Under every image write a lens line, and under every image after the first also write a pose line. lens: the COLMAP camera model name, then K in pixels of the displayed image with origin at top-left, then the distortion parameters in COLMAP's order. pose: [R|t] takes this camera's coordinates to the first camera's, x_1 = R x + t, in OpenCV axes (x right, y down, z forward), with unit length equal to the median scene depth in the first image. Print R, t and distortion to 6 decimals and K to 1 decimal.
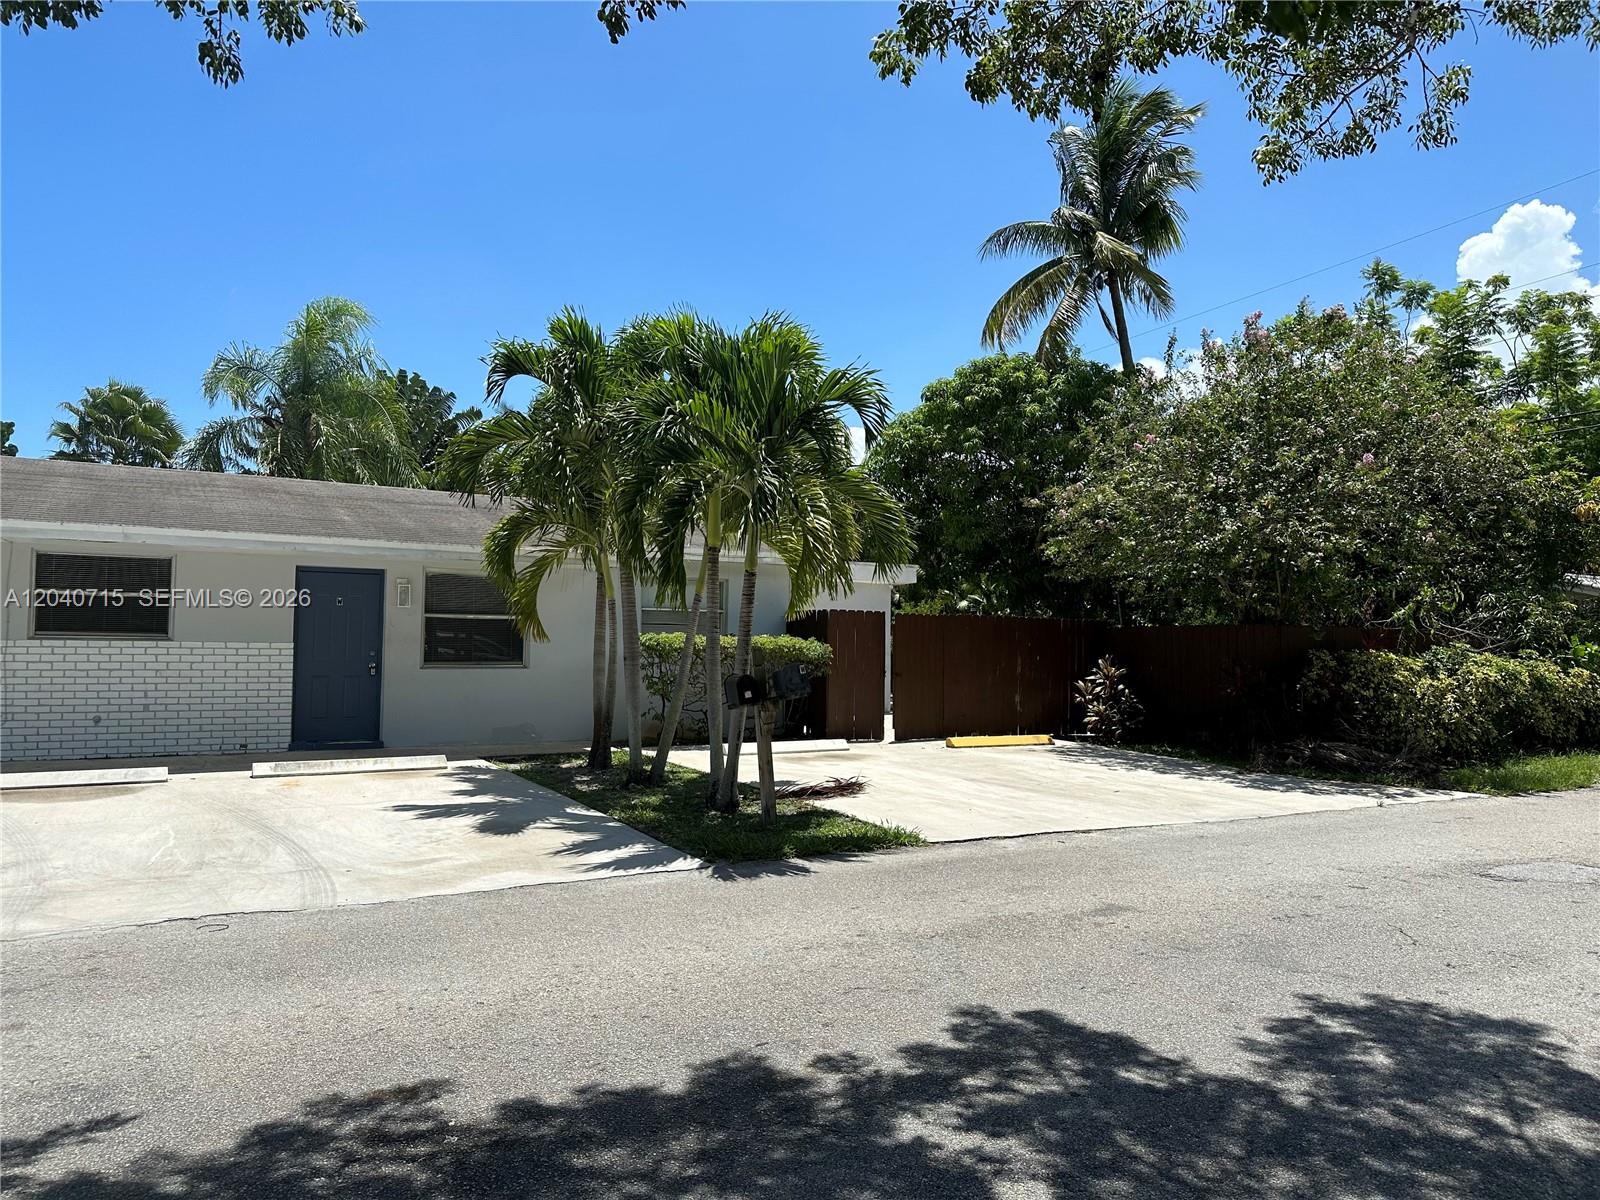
lens RADIAL K [[1113.1, 0, 800.0], [0, 1113.1, 600.0], [0, 0, 1]] dist [0.112830, -0.138177]
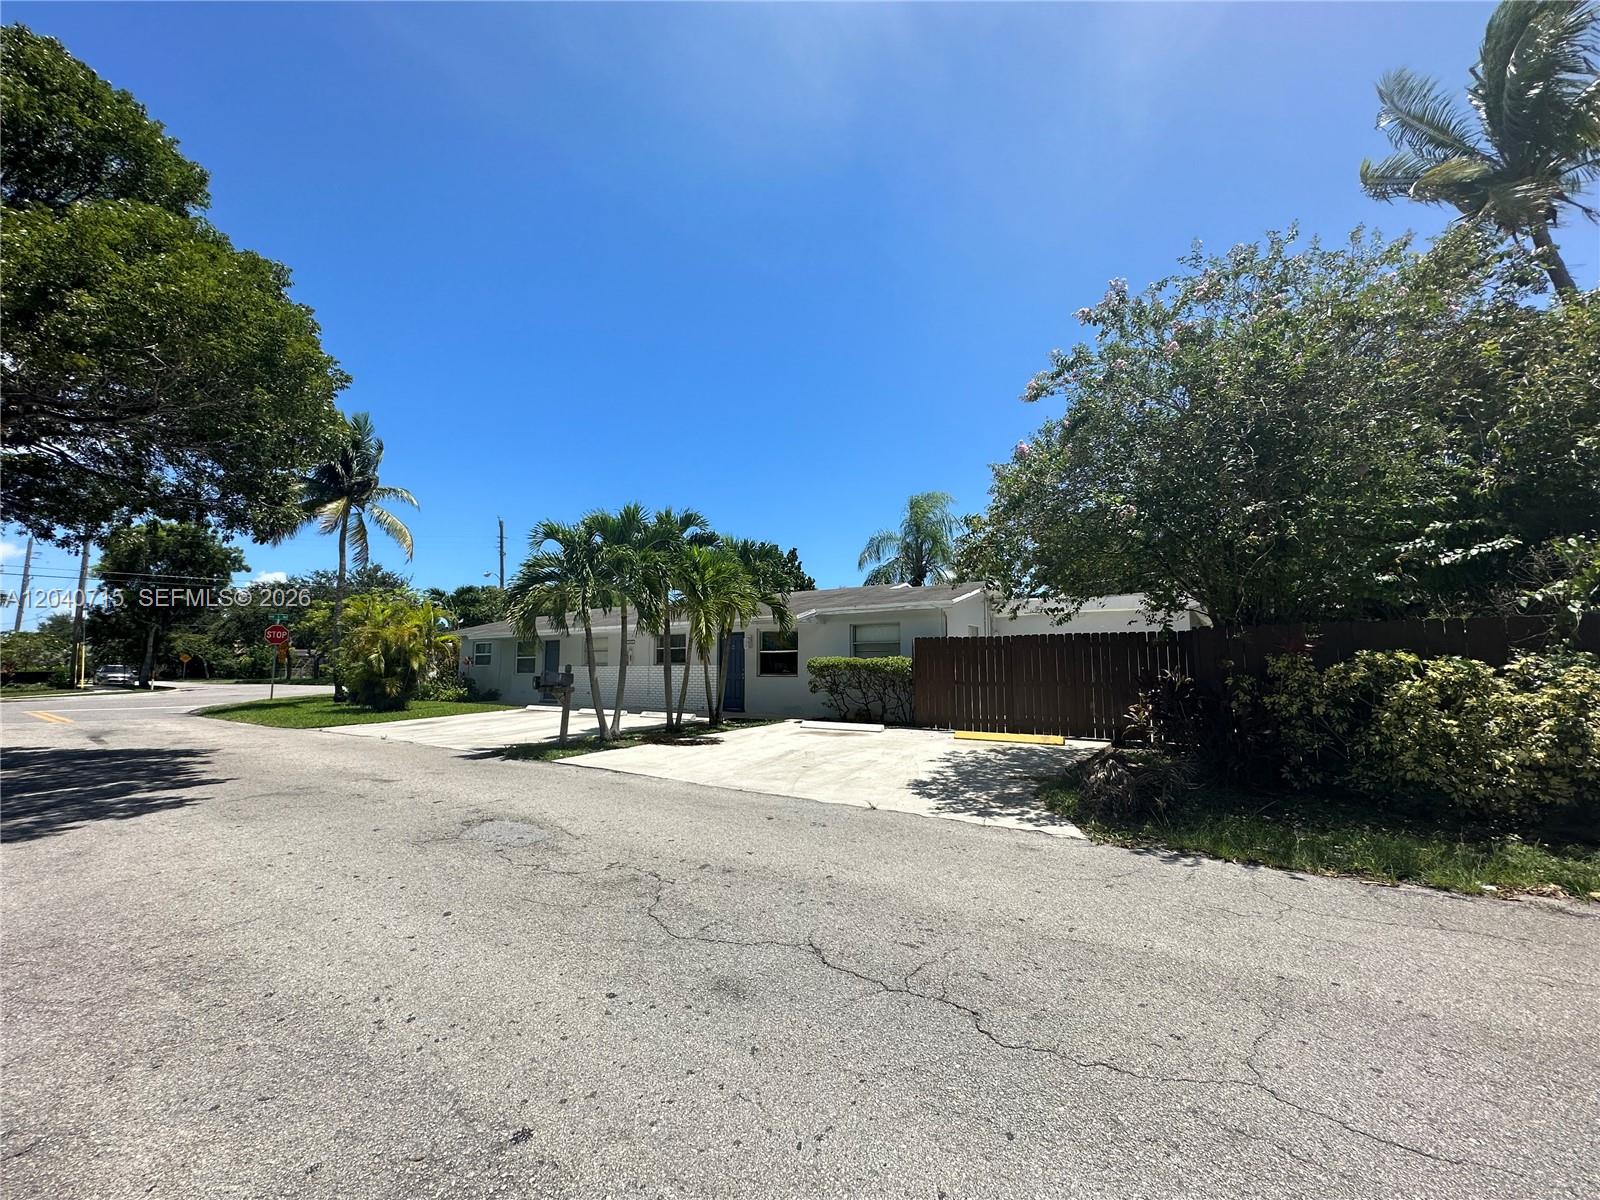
lens RADIAL K [[639.0, 0, 800.0], [0, 639.0, 600.0], [0, 0, 1]] dist [-0.000164, 0.000139]
pose [[0.401885, -0.100960, -0.910107, 0.841972], [0.049524, 0.994845, -0.088491, 0.025850], [0.914350, -0.009509, 0.404814, 0.548693]]
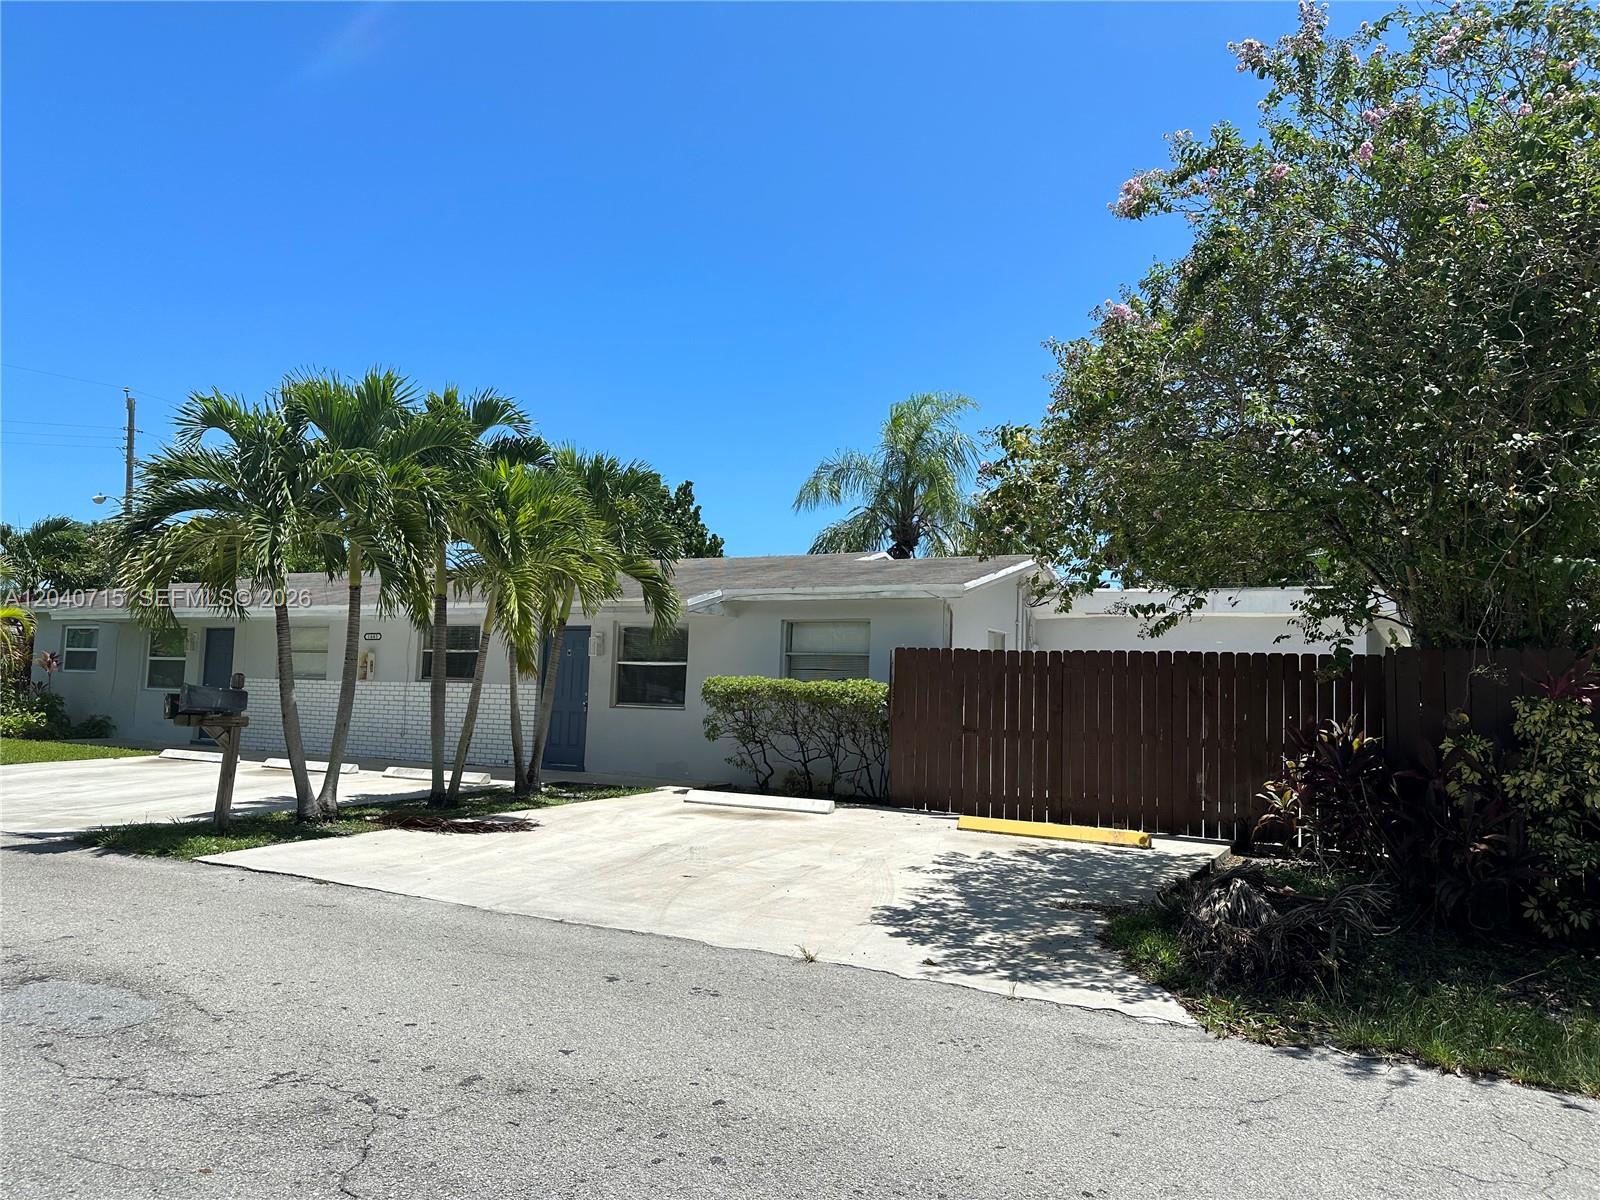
lens RADIAL K [[1113.1, 0, 800.0], [0, 1113.1, 600.0], [0, 0, 1]] dist [0.112830, -0.138177]
pose [[0.488214, -0.064416, -0.870343, 0.814215], [0.012572, 0.997688, -0.066789, 0.027484], [0.872633, 0.021665, 0.487895, 0.563673]]
